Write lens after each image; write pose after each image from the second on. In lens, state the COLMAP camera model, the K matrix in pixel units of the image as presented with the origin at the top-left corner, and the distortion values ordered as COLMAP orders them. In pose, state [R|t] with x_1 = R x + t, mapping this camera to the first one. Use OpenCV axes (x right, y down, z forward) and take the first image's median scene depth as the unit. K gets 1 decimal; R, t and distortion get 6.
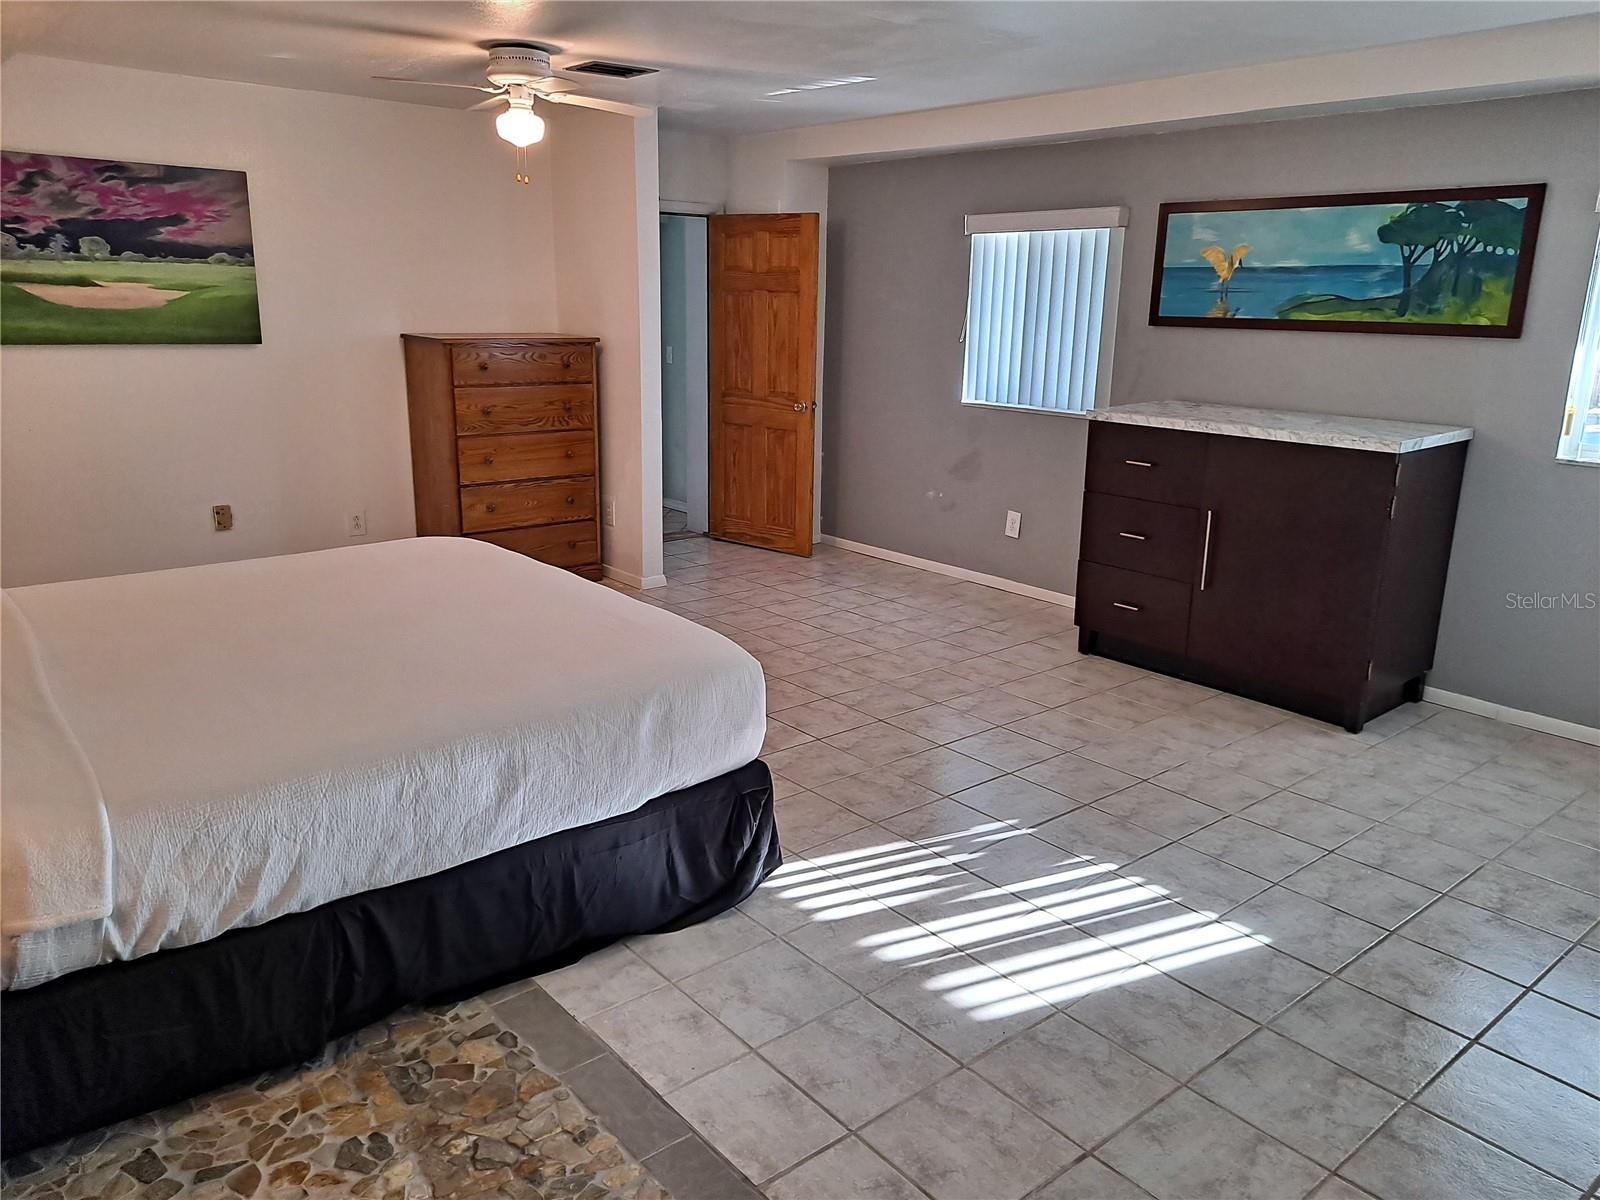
lens RADIAL K [[1164.6, 0, 805.0], [0, 1164.6, 589.8], [0, 0, 1]] dist [0.042621, -0.041457]
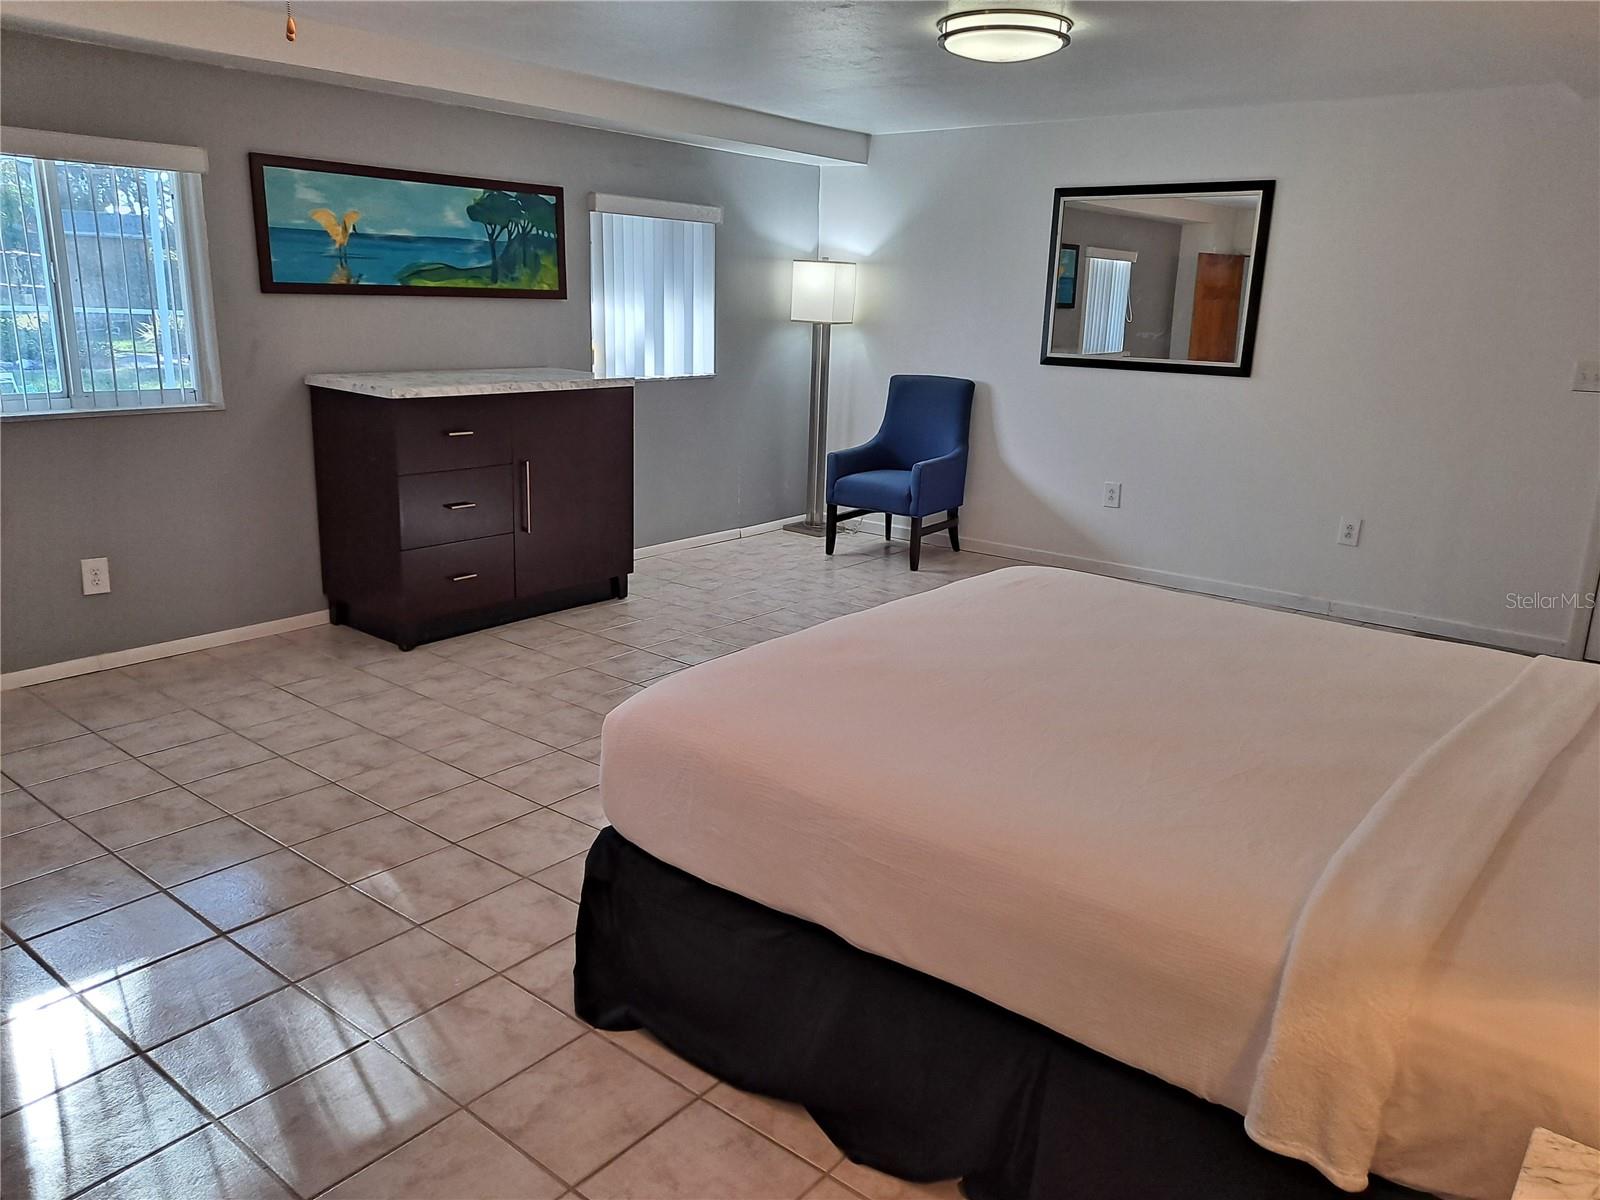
lens RADIAL K [[1164.6, 0, 841.1], [0, 1164.6, 596.5], [0, 0, 1]] dist [0.042621, -0.041457]
pose [[-0.205565, -0.277080, 0.938600, -0.791190], [0.204129, 0.925847, 0.318022, -0.240004], [-0.957118, 0.256970, -0.133761, 0.883786]]
